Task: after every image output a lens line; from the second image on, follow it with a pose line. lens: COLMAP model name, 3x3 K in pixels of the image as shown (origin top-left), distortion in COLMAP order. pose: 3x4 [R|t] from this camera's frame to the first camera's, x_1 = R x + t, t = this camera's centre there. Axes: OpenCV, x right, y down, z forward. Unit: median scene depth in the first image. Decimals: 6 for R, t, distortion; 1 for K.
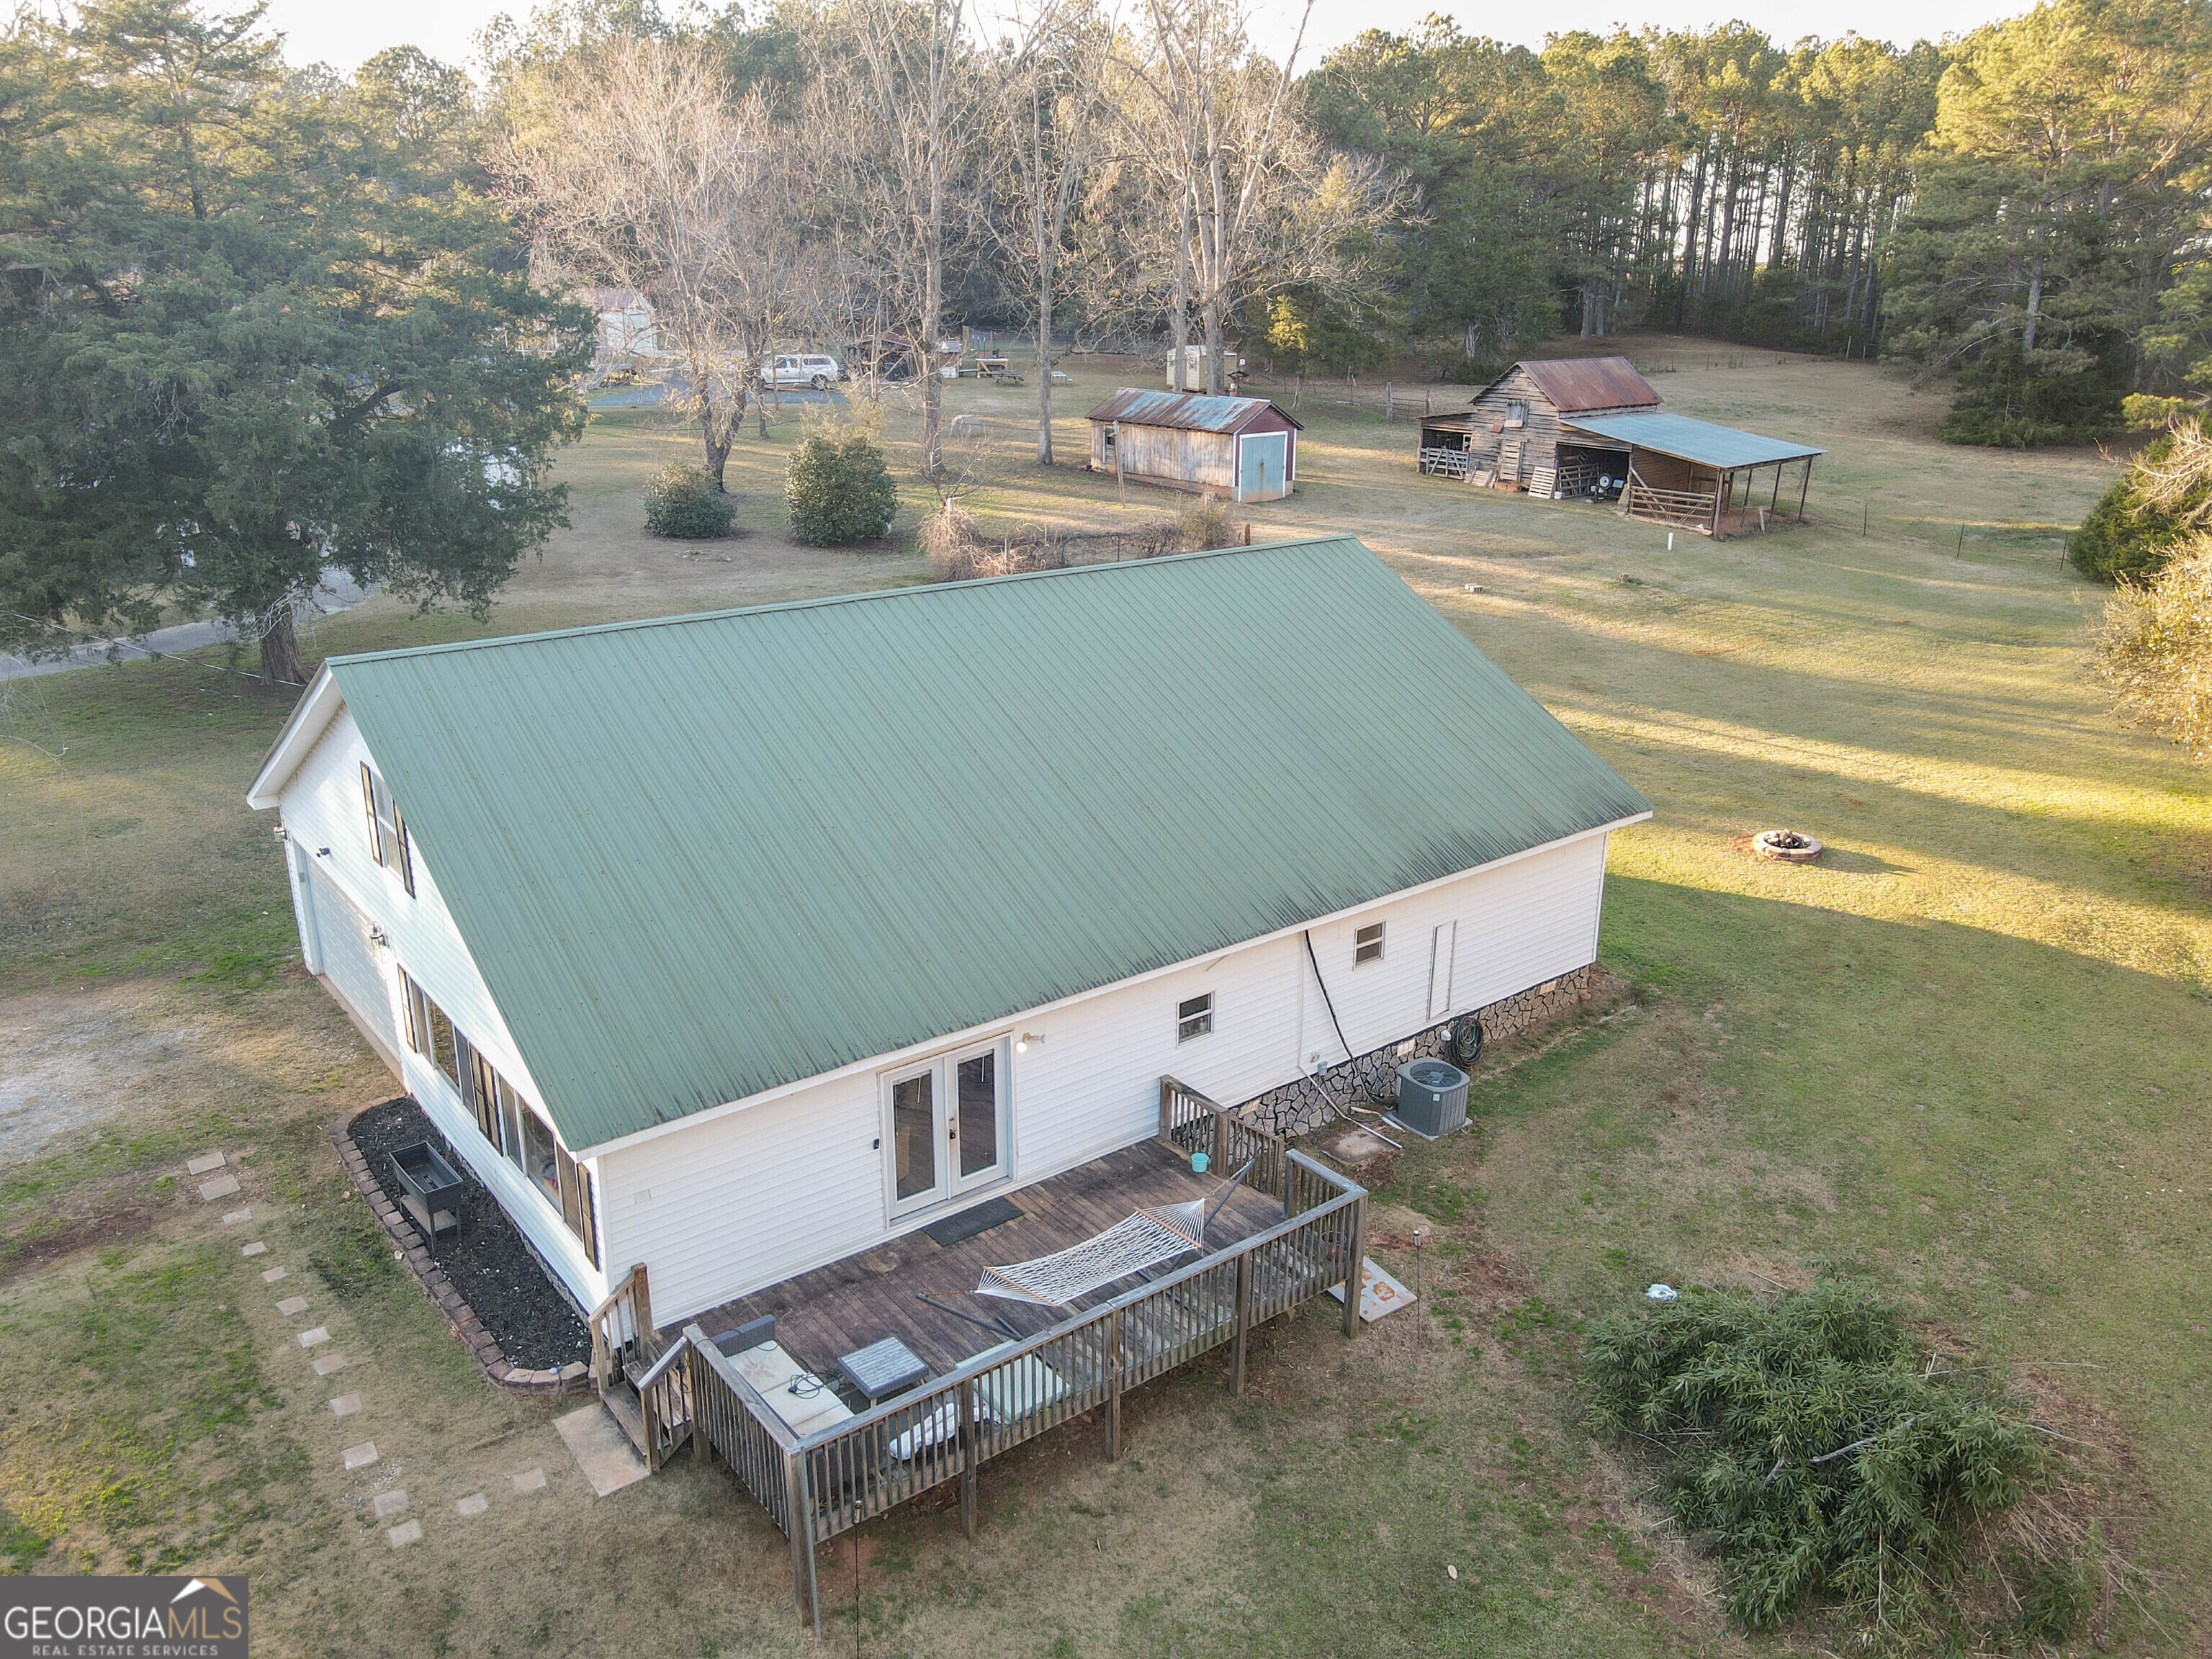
lens RADIAL K [[1621.2, 0, 1112.0], [0, 1621.2, 820.8], [0, 0, 1]] dist [0.019919, 0.005129]
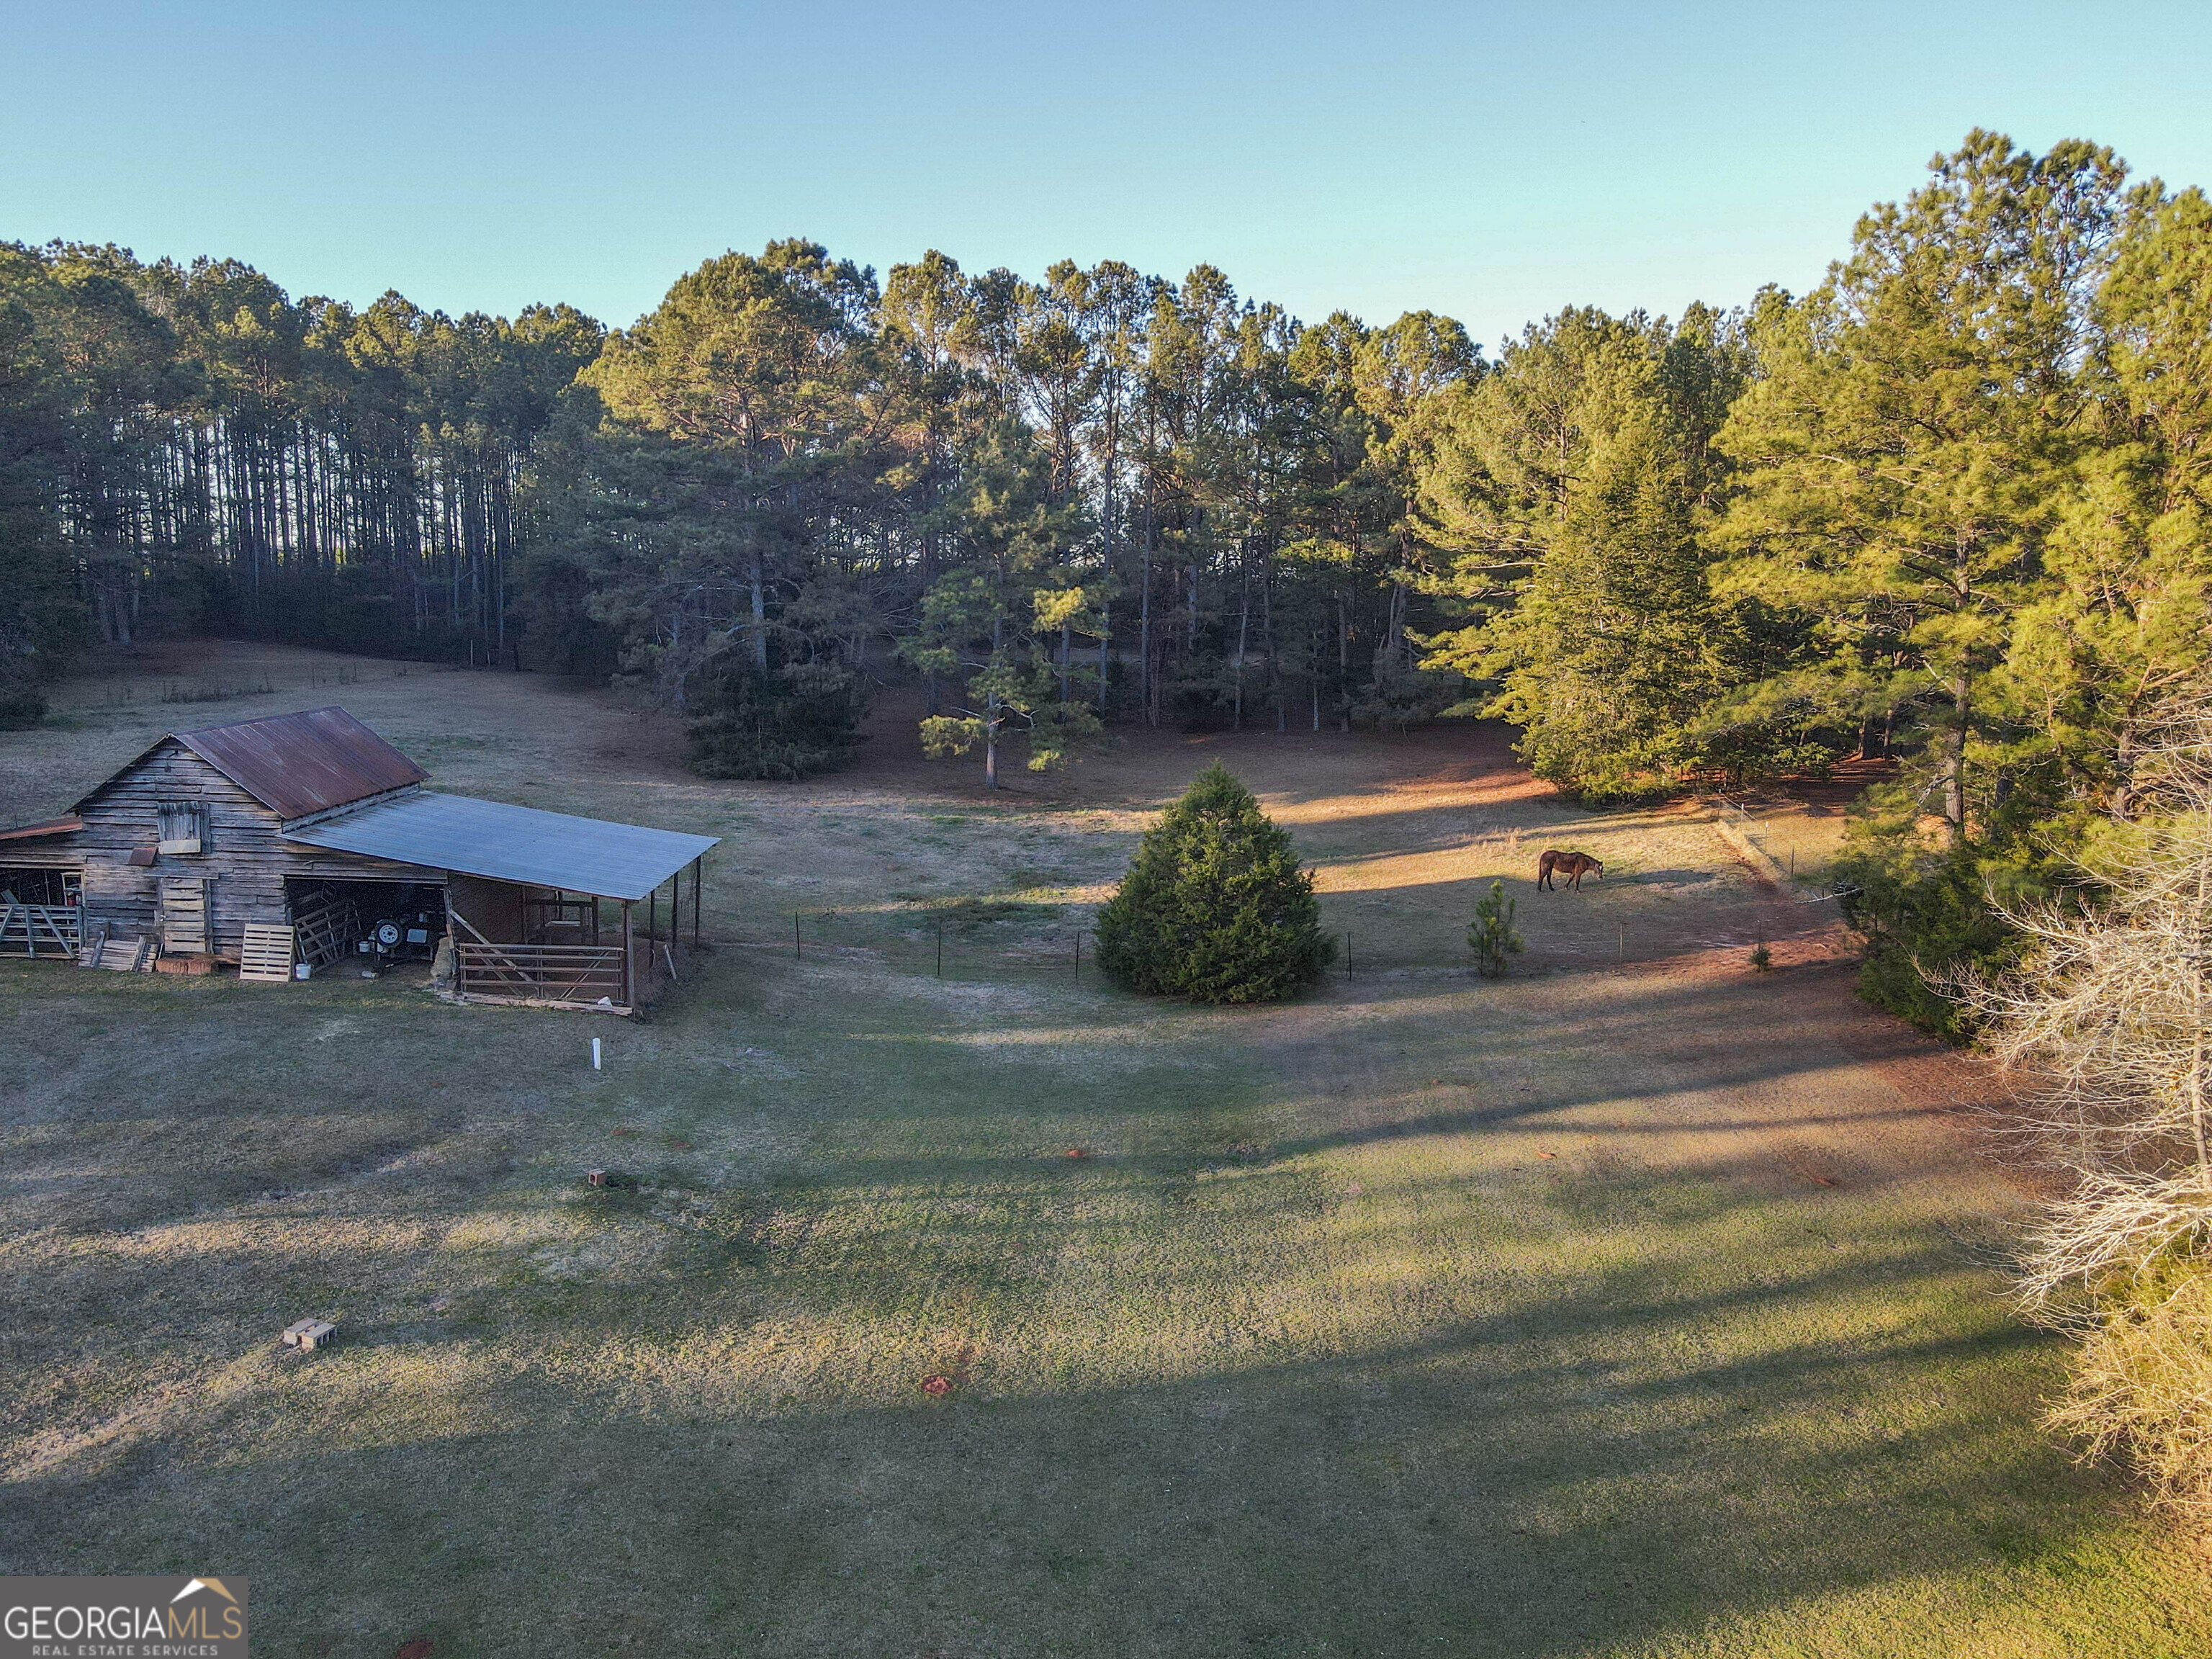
lens RADIAL K [[1621.2, 0, 1103.8], [0, 1621.2, 817.5], [0, 0, 1]] dist [0.019919, 0.005129]
pose [[0.647055, -0.102902, 0.755467, 0.046964], [0.227511, 0.971768, -0.062498, -0.155250], [-0.727708, 0.212316, 0.652199, 0.450430]]
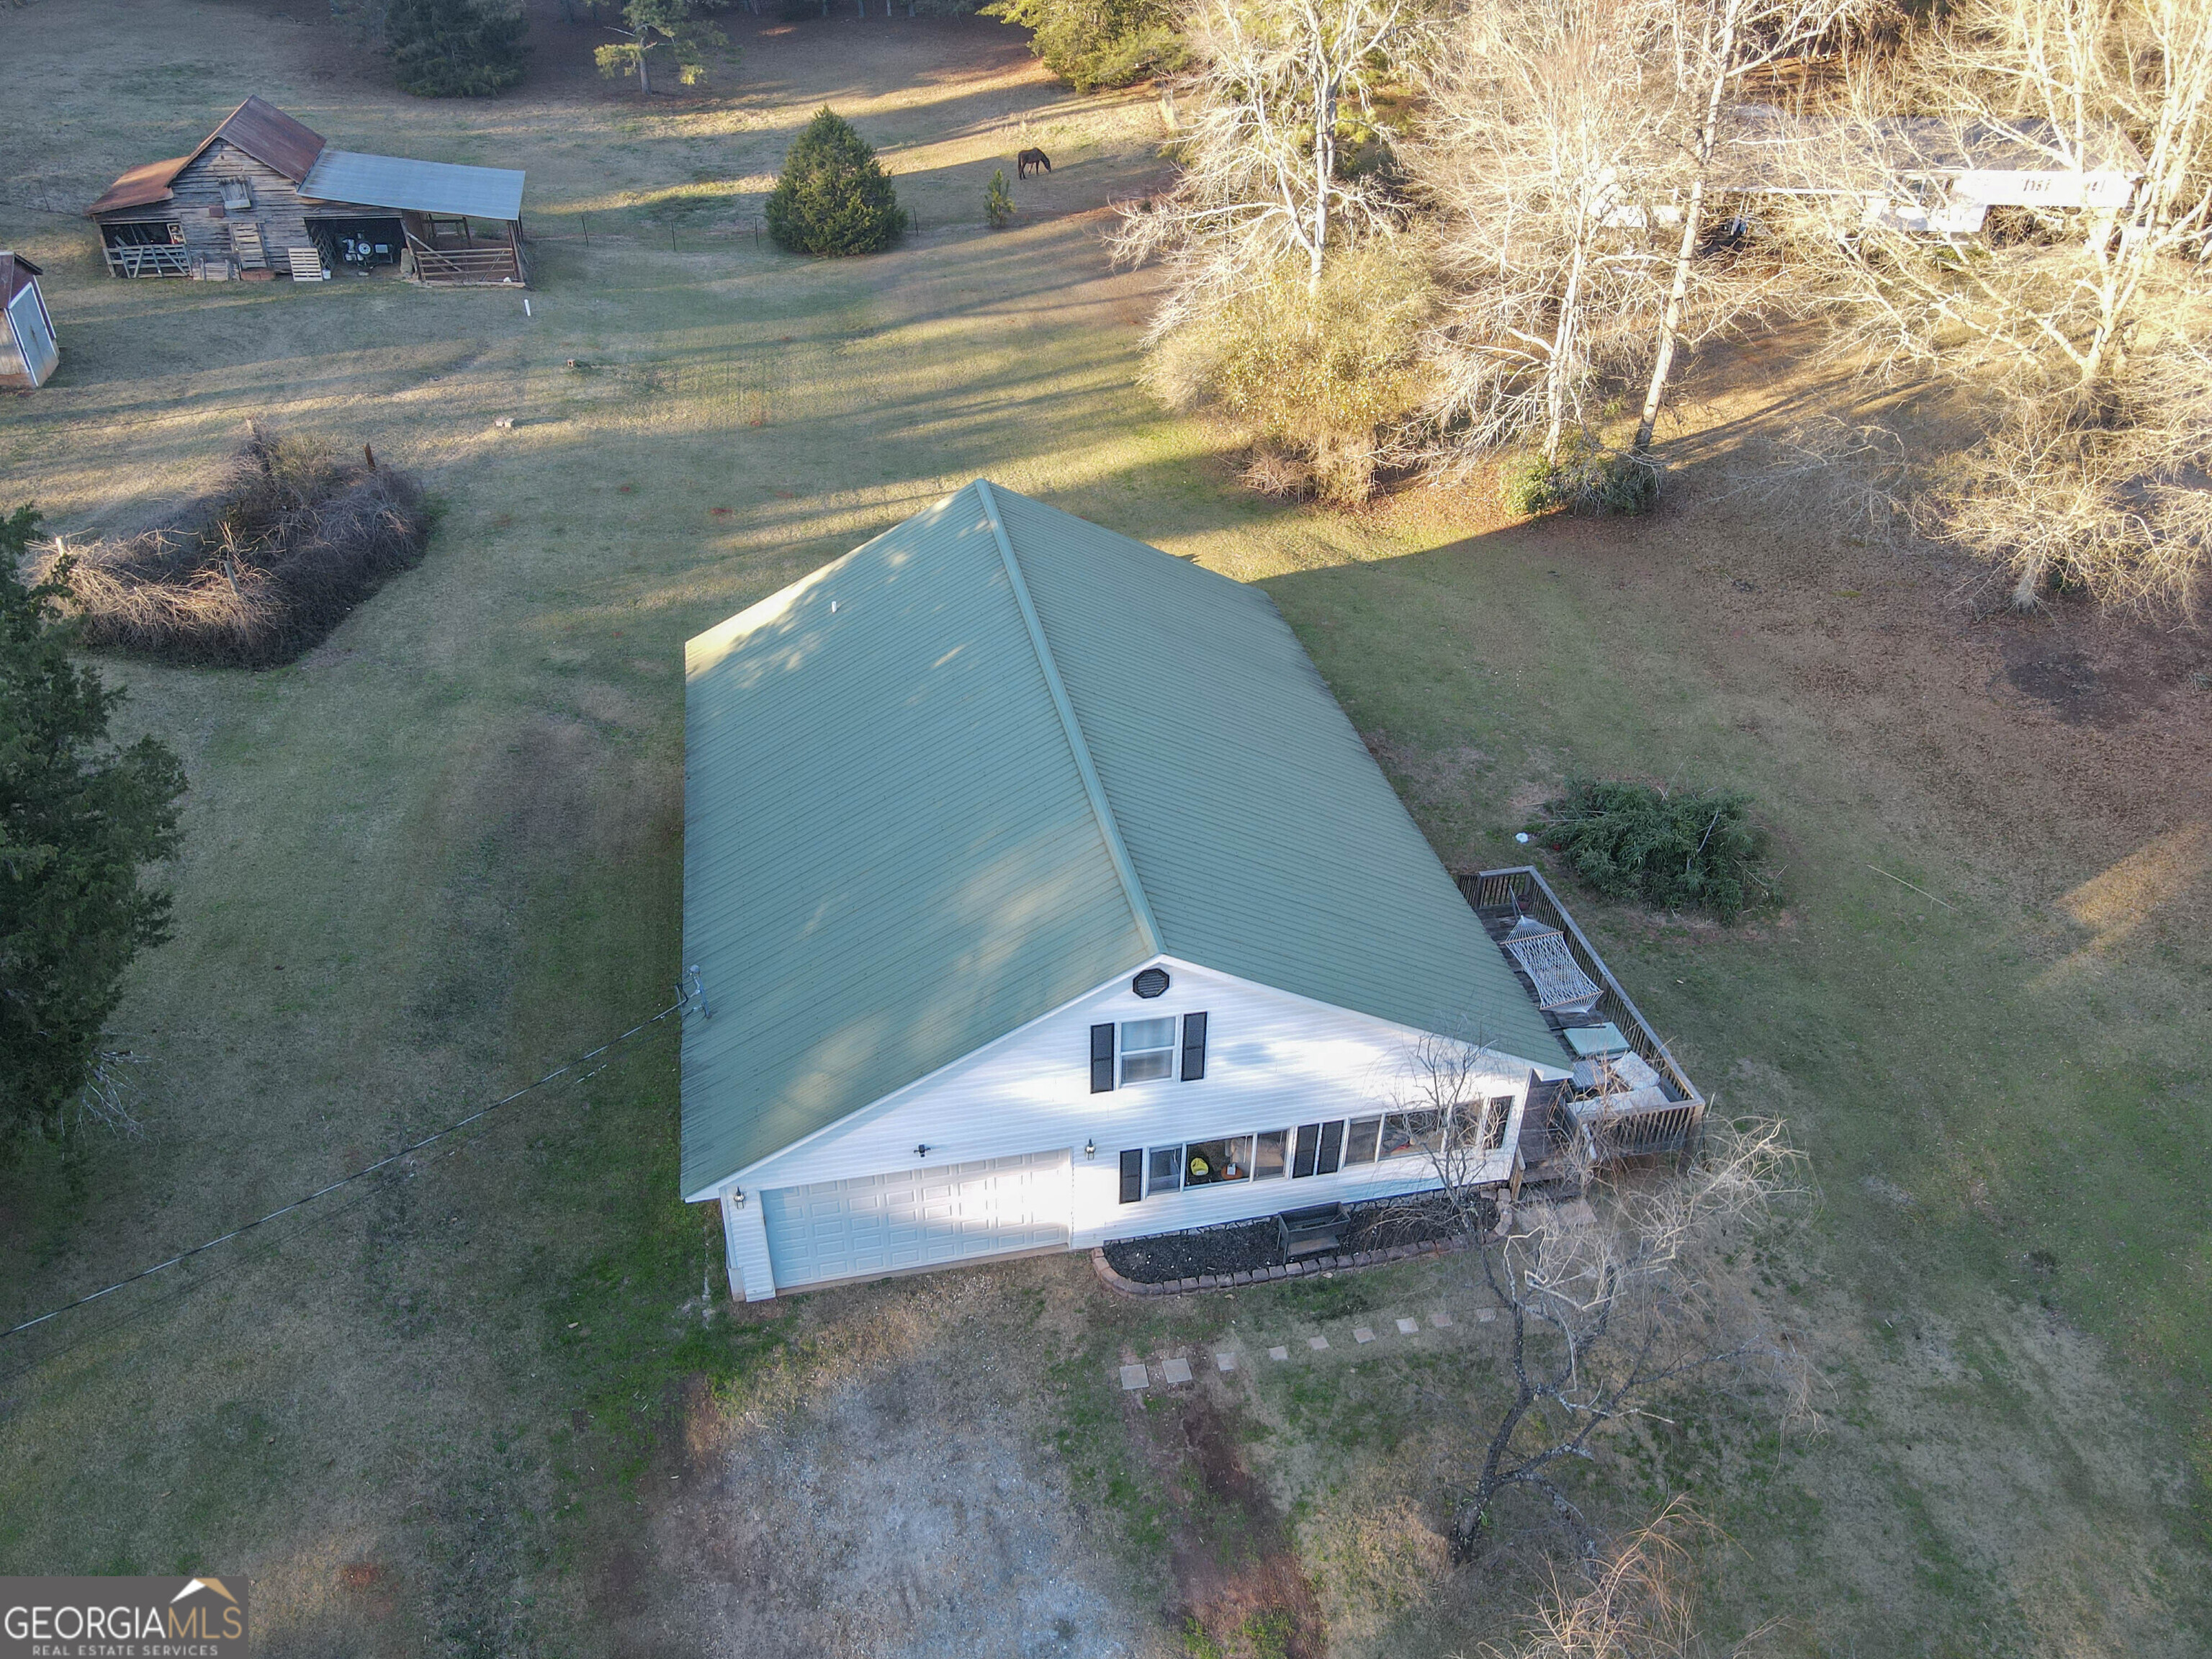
lens RADIAL K [[1621.2, 0, 1109.0], [0, 1621.2, 816.3], [0, 0, 1]] dist [0.019919, 0.005129]
pose [[0.446477, -0.503955, 0.739384, -0.380796], [0.278242, 0.863543, 0.420564, -0.199479], [-0.850435, 0.017955, 0.525774, 0.119479]]
